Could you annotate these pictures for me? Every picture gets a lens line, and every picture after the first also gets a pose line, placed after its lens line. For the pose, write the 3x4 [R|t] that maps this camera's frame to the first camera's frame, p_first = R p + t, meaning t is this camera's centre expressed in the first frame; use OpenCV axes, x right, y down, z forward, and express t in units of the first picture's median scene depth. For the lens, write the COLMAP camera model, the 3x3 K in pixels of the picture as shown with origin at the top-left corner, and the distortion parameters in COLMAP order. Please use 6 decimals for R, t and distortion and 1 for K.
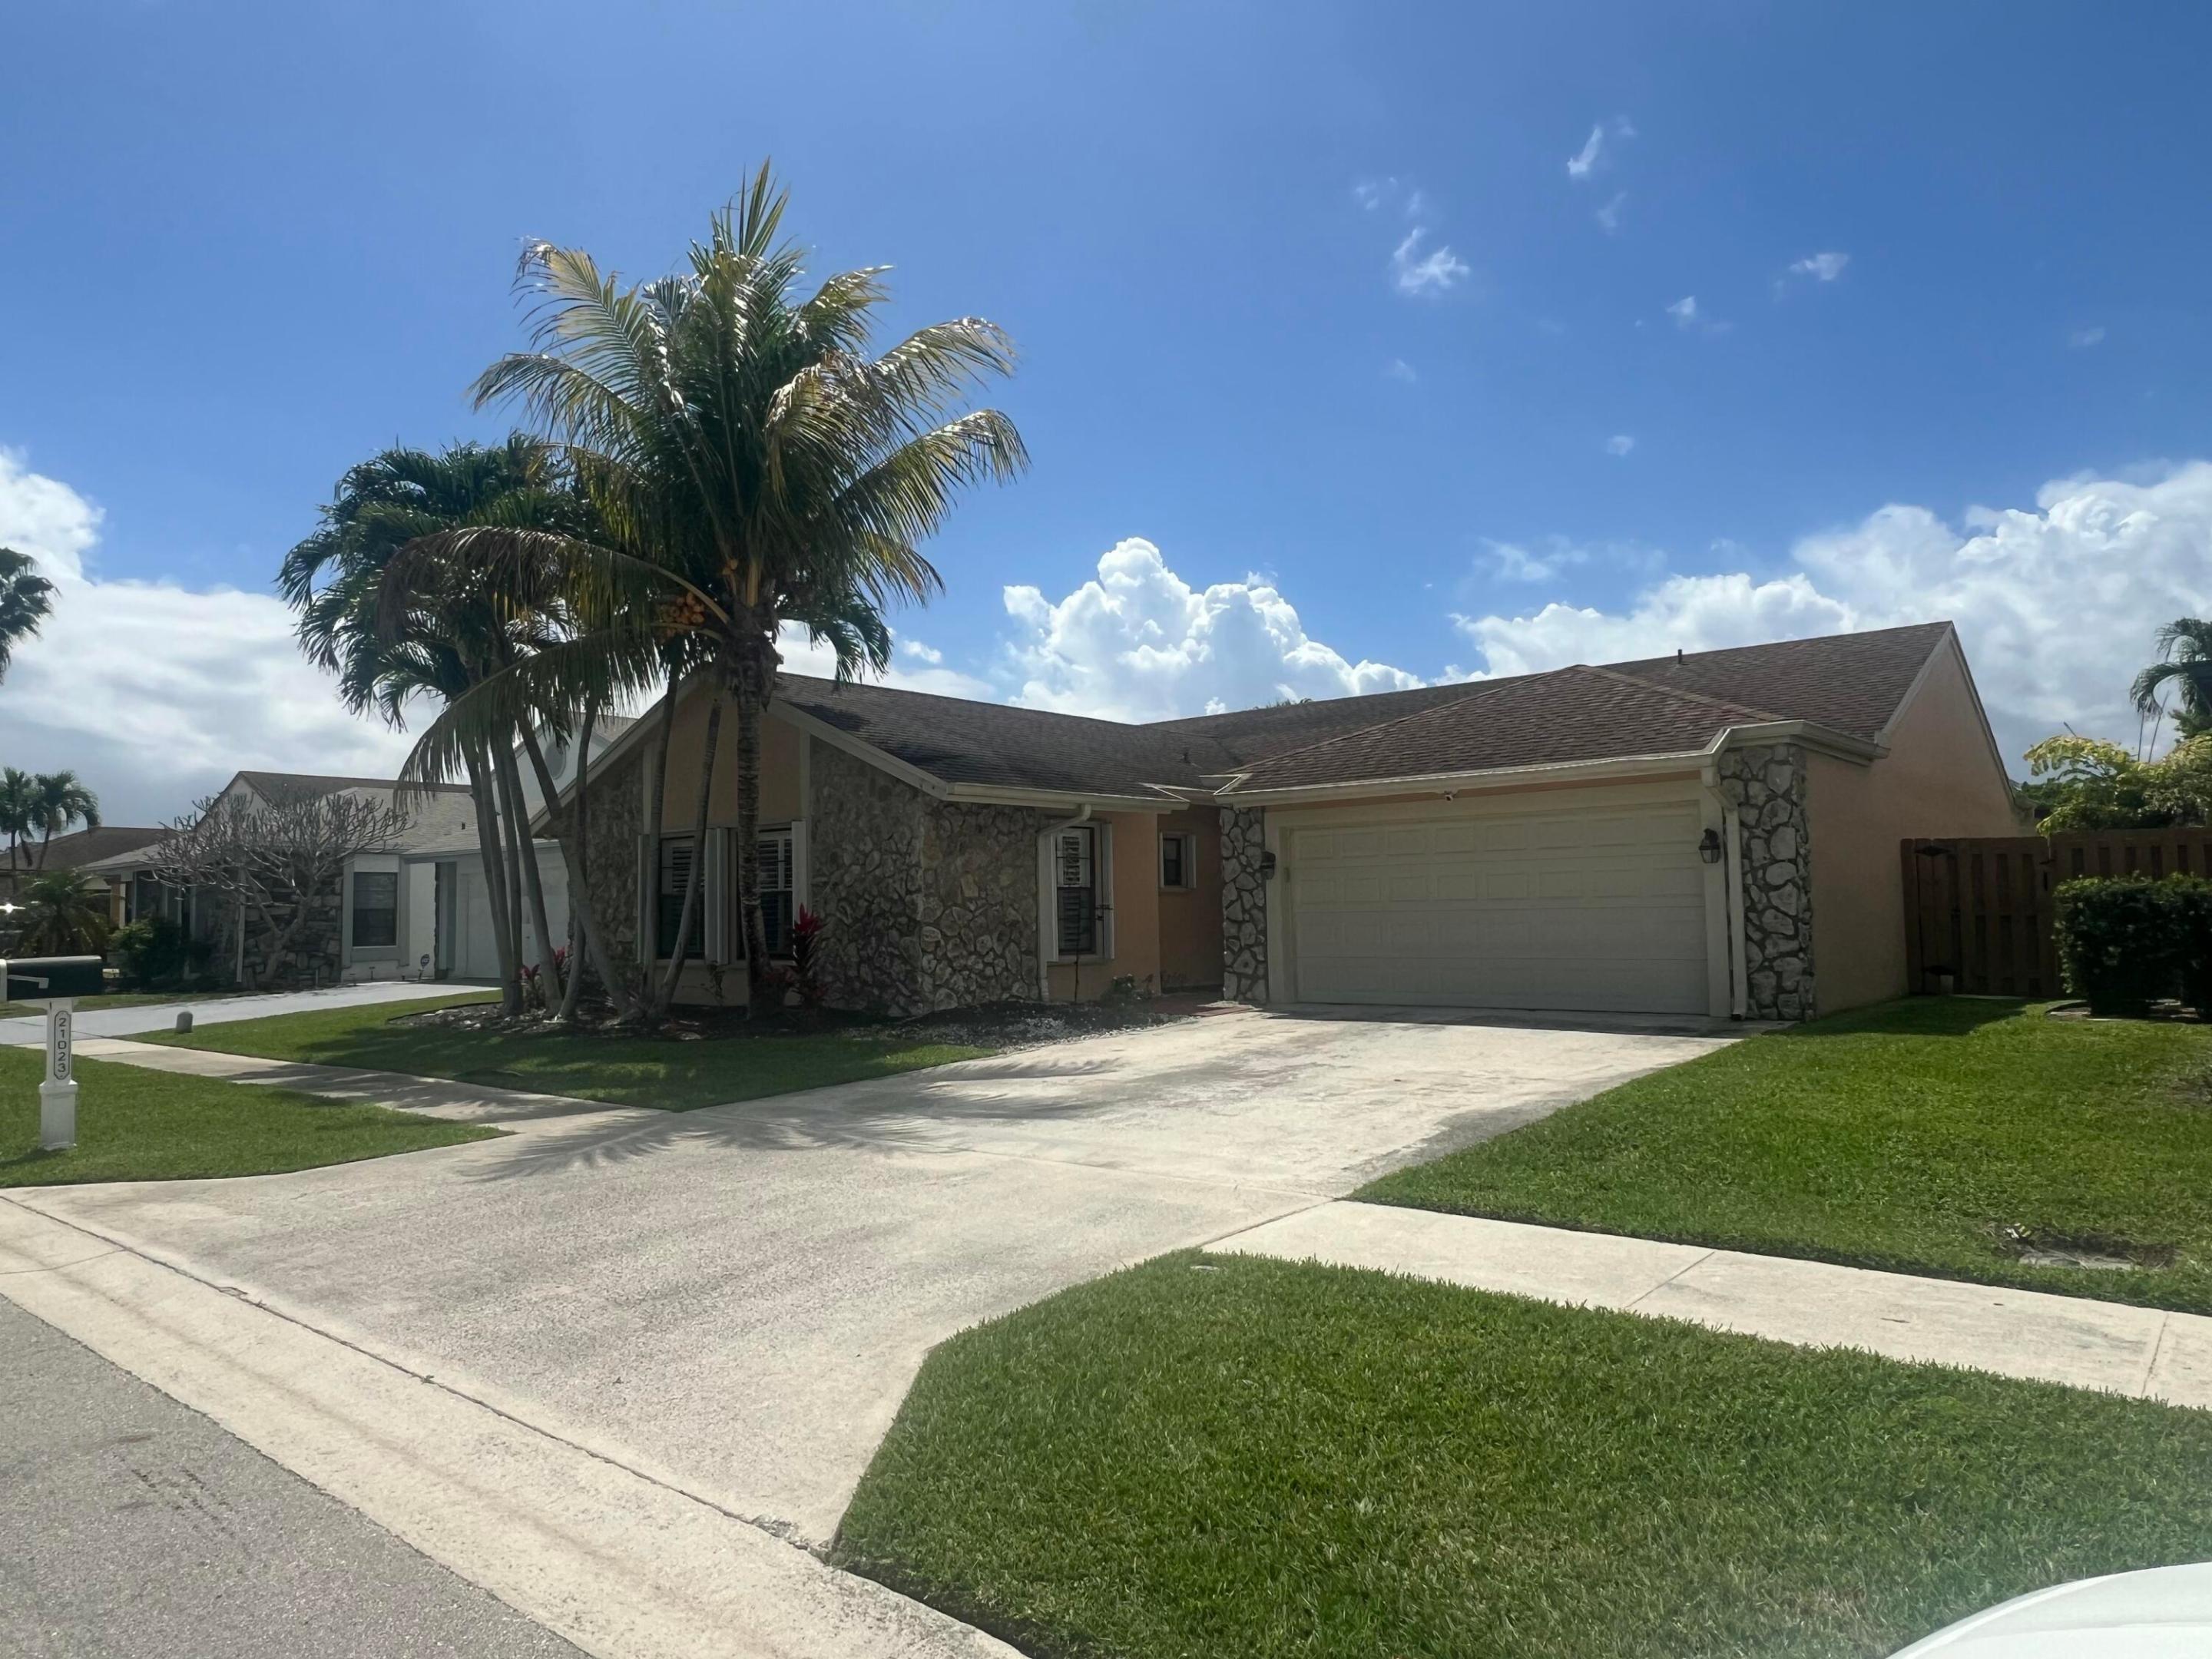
lens RADIAL K [[1416.5, 0, 1083.9], [0, 1416.5, 817.5], [0, 0, 1]] dist [-0.000789, 0.000574]
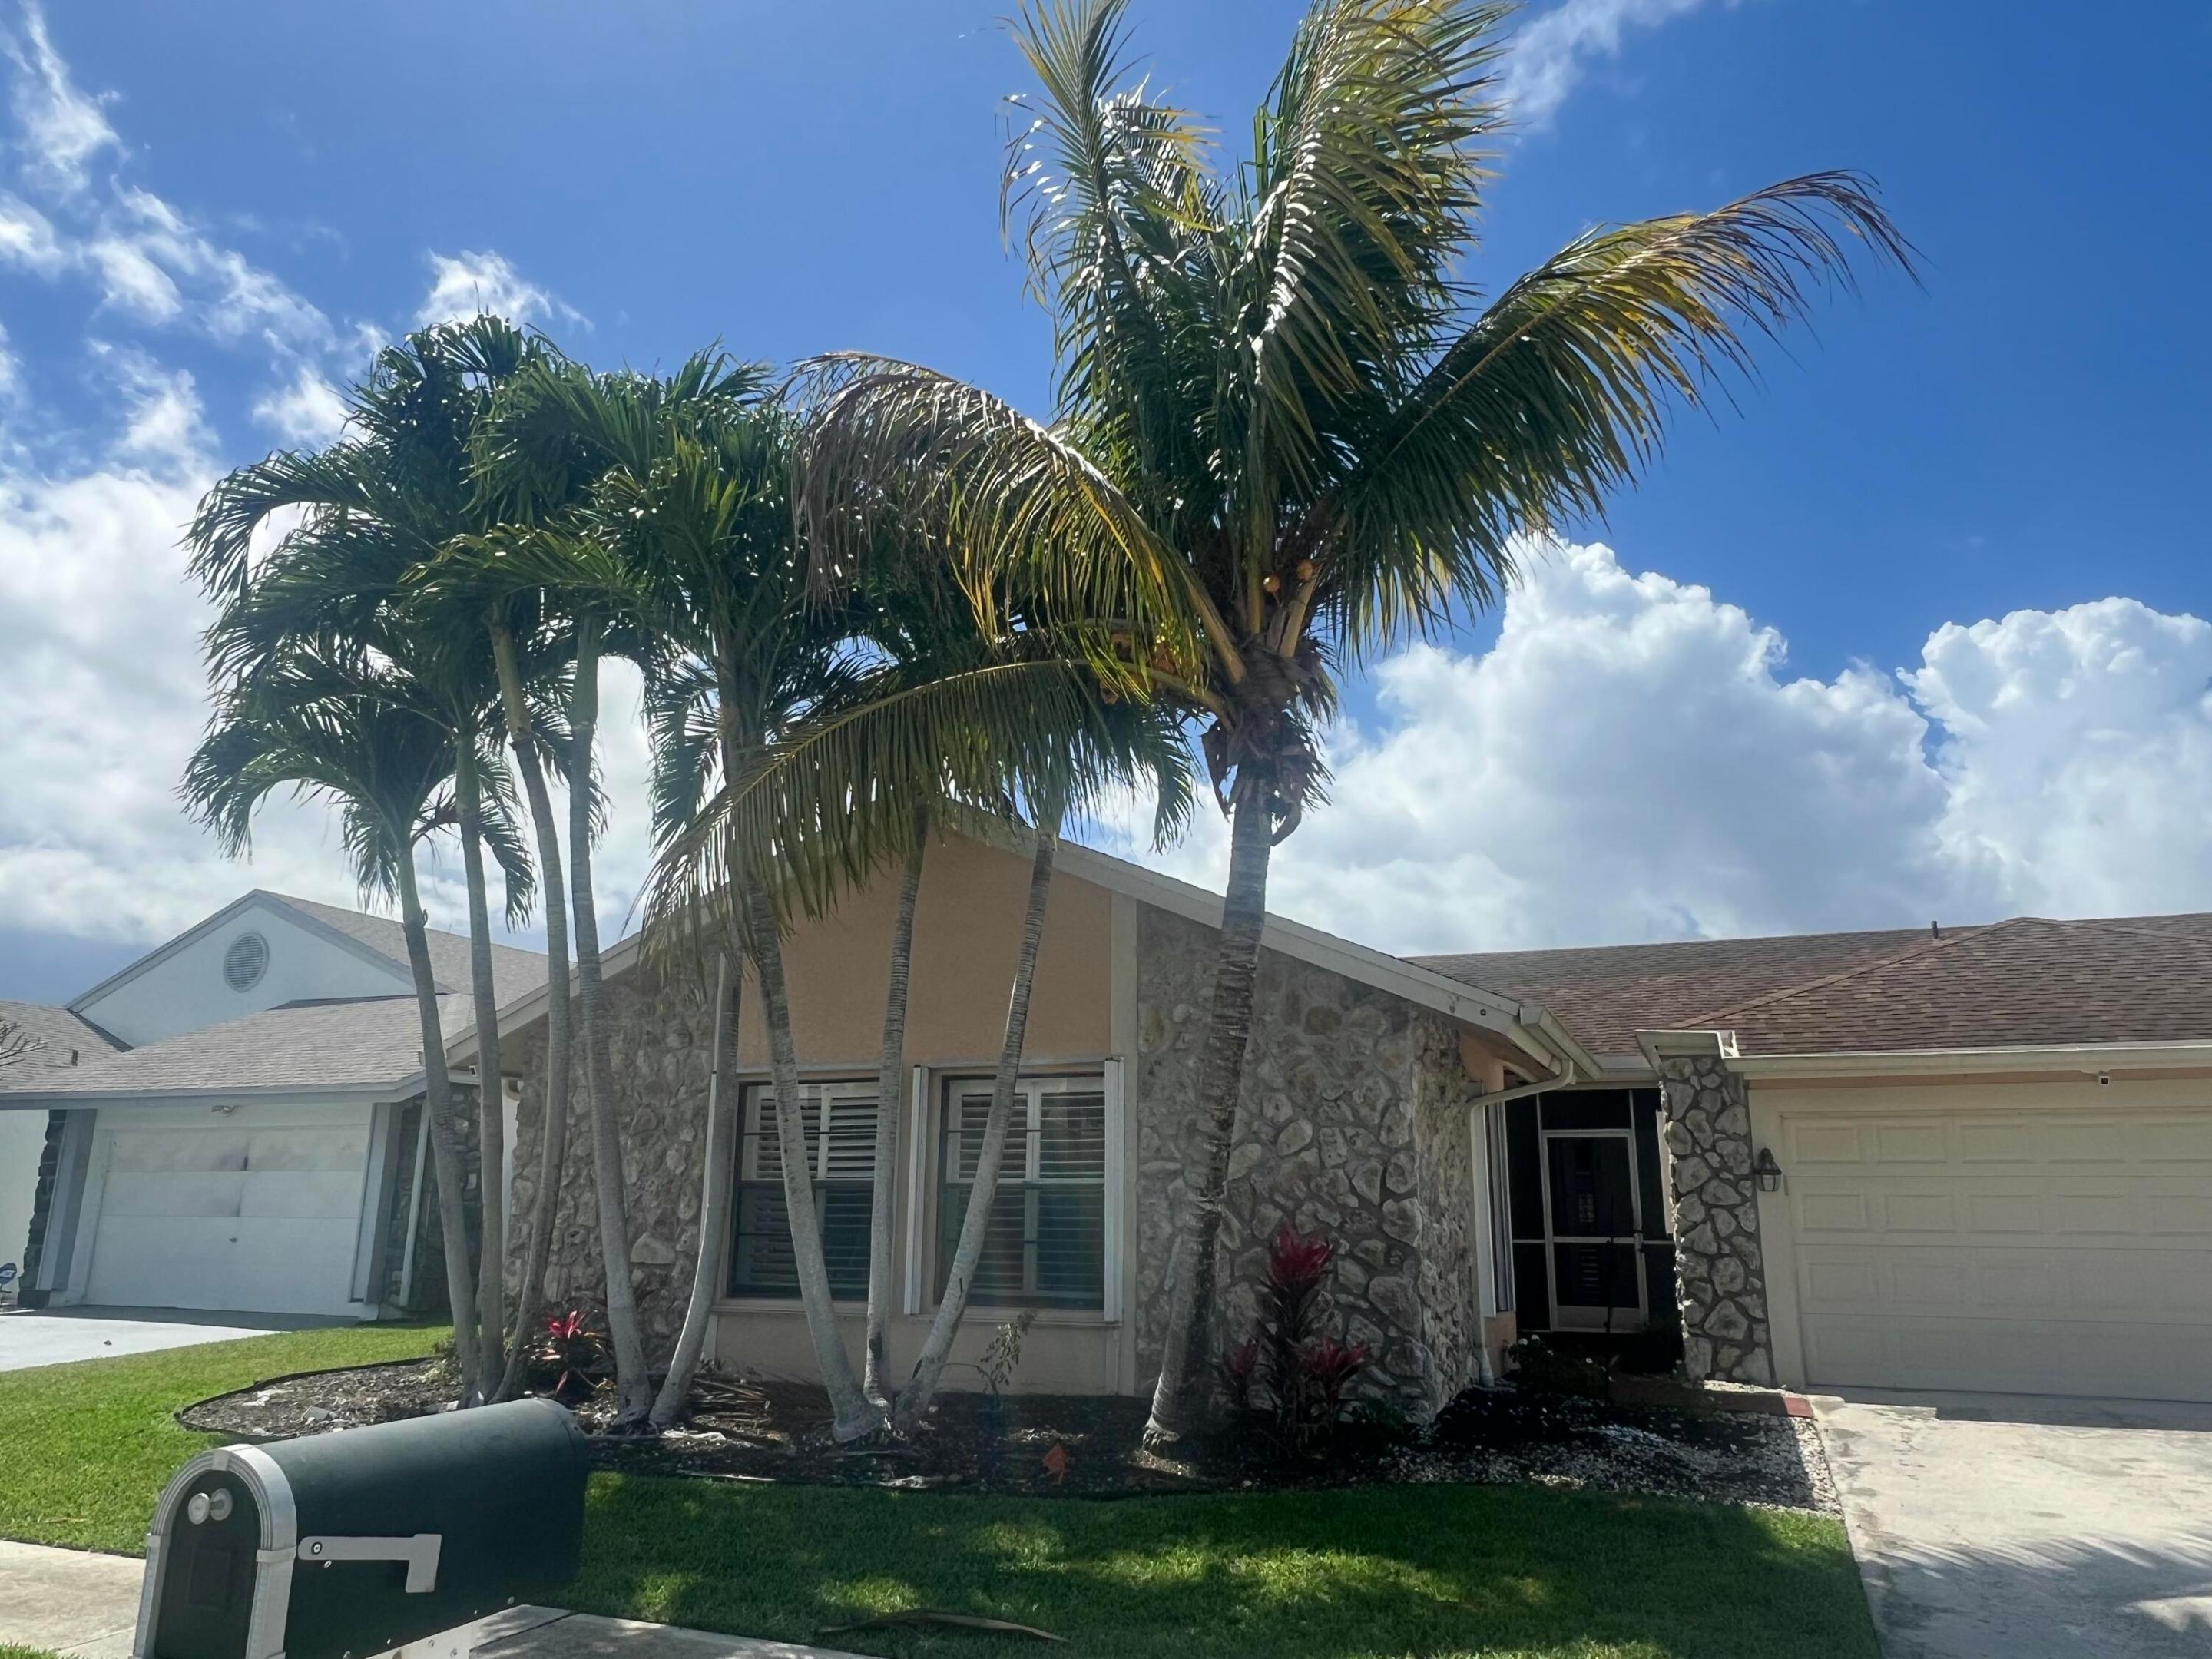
lens RADIAL K [[1503.9, 0, 1106.0], [0, 1503.9, 829.5], [0, 0, 1]] dist [-0.002801, 0.001054]
pose [[0.952696, 0.102670, 0.286058, -0.412518], [-0.048197, 0.980340, -0.191341, 0.028915], [-0.300078, 0.168503, 0.938914, 0.427688]]
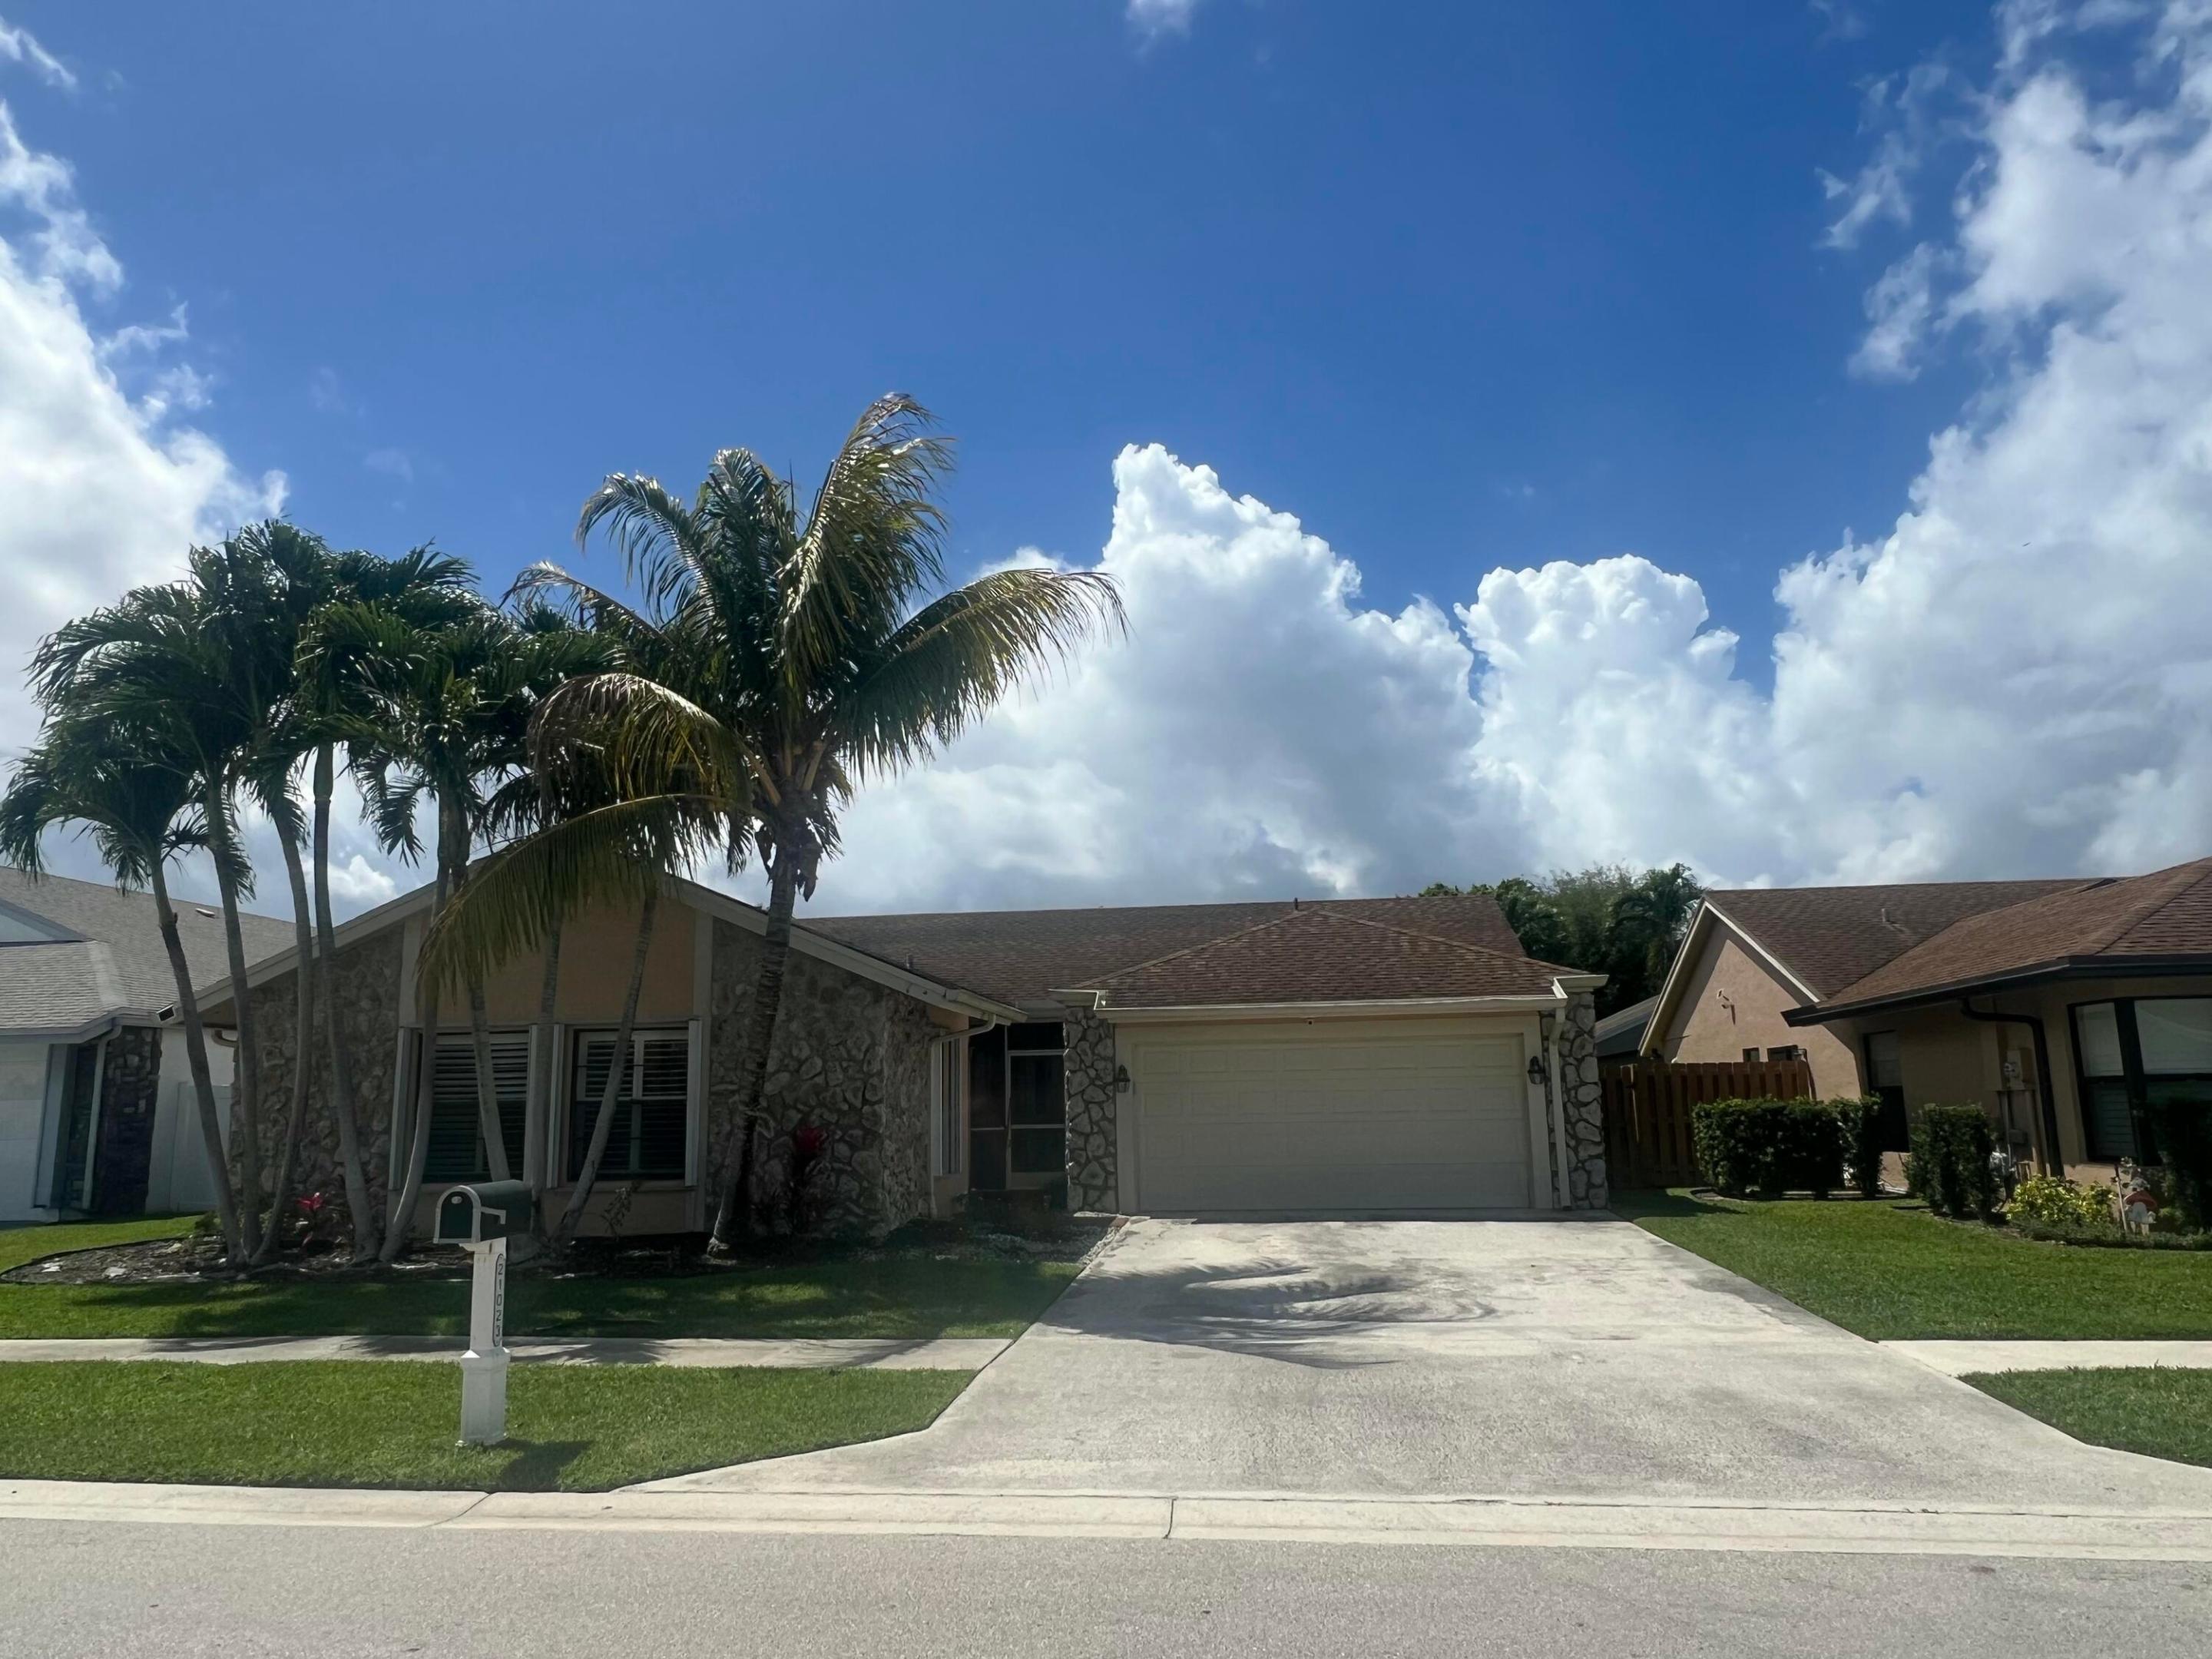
lens RADIAL K [[1480.6, 0, 1089.7], [0, 1480.6, 835.4], [0, 0, 1]] dist [-0.000209, 0.001996]
pose [[0.841982, 0.102950, 0.529592, -0.525402], [-0.035201, 0.990016, -0.136488, 0.005942], [-0.538356, 0.096278, 0.837200, 0.078535]]
